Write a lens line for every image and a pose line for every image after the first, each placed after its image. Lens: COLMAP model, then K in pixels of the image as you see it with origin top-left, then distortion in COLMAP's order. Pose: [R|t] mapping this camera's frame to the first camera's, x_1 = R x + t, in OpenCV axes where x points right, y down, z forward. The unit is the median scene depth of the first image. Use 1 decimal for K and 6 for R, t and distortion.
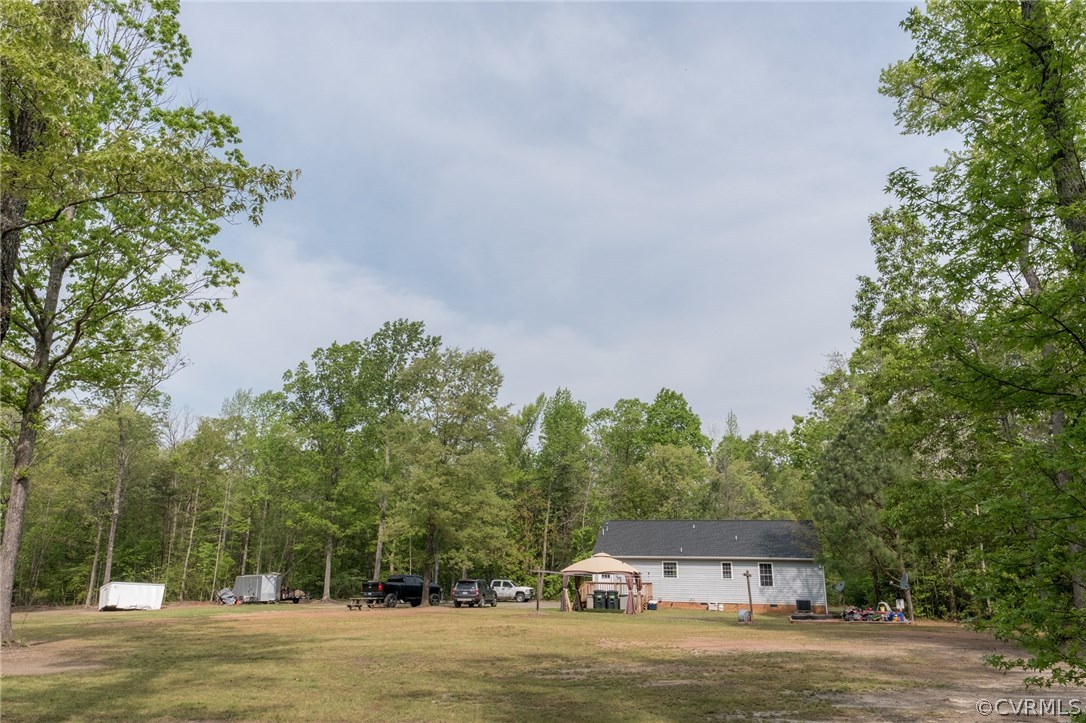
lens RADIAL K [[757.0, 0, 545.4], [0, 757.0, 366.4], [0, 0, 1]] dist [0.042122, -0.042504]
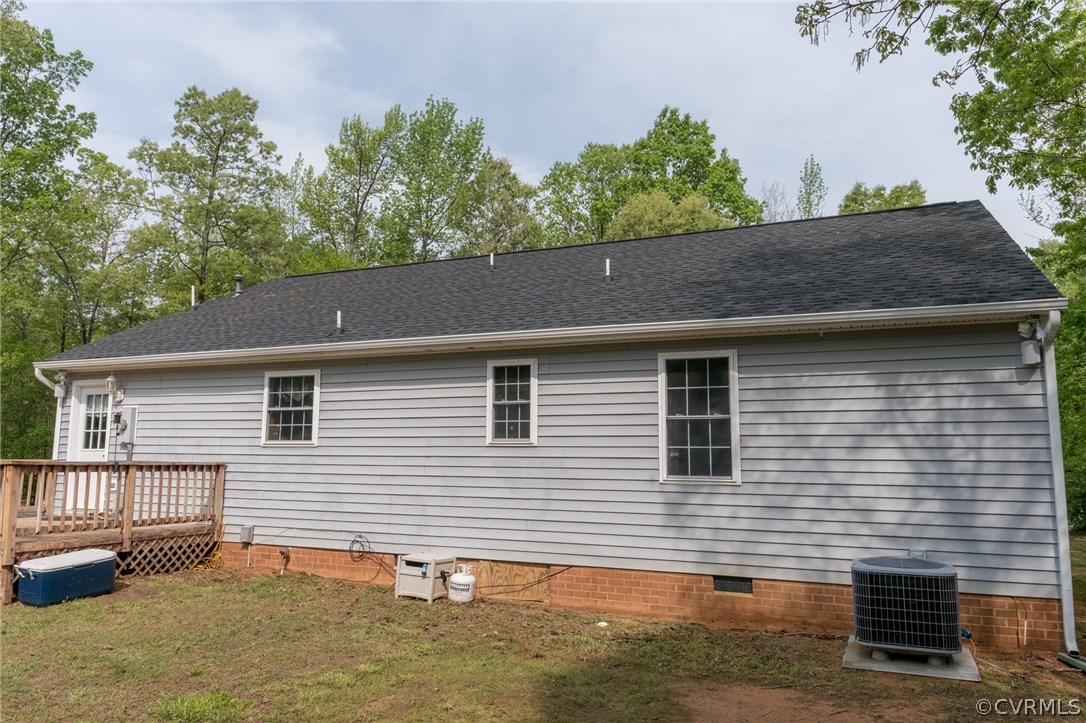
lens RADIAL K [[757.0, 0, 545.4], [0, 757.0, 366.4], [0, 0, 1]] dist [0.042122, -0.042504]
pose [[0.984863, -0.023651, -0.171712, 0.284636], [0.046115, 0.990696, 0.128042, 0.236437], [0.167086, -0.134023, 0.976791, 0.816737]]
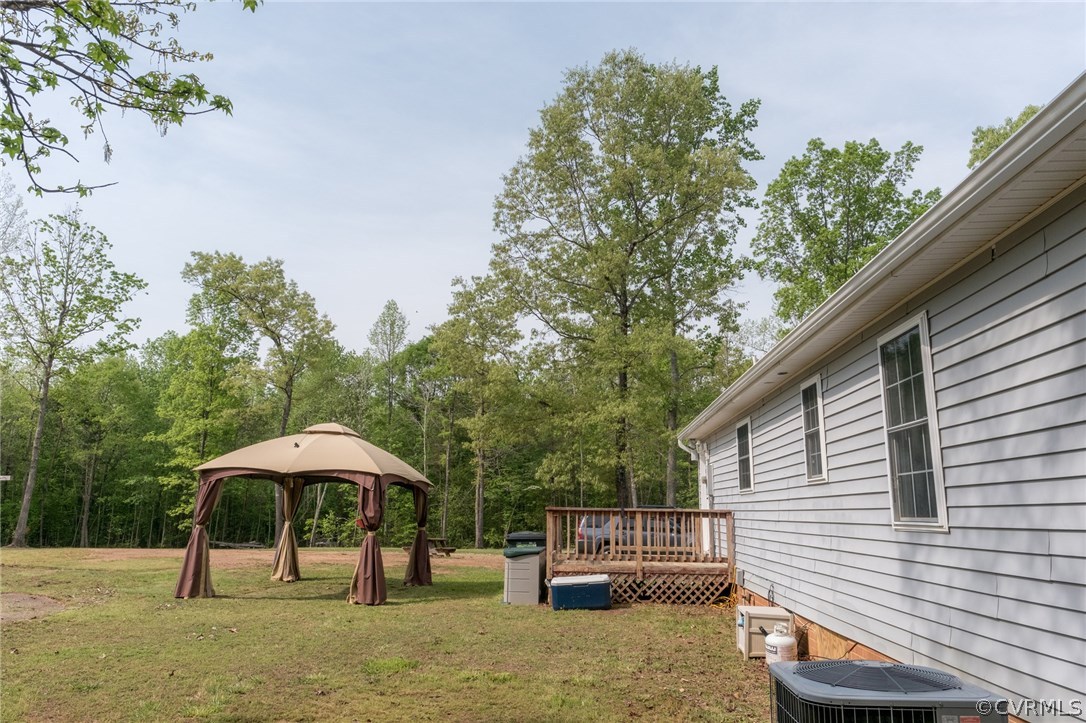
lens RADIAL K [[757.0, 0, 545.4], [0, 757.0, 366.4], [0, 0, 1]] dist [0.042122, -0.042504]
pose [[0.169366, -0.198316, -0.965394, 0.394839], [0.243648, 0.957565, -0.153963, 0.268974], [0.954961, -0.209141, 0.210498, 0.921784]]
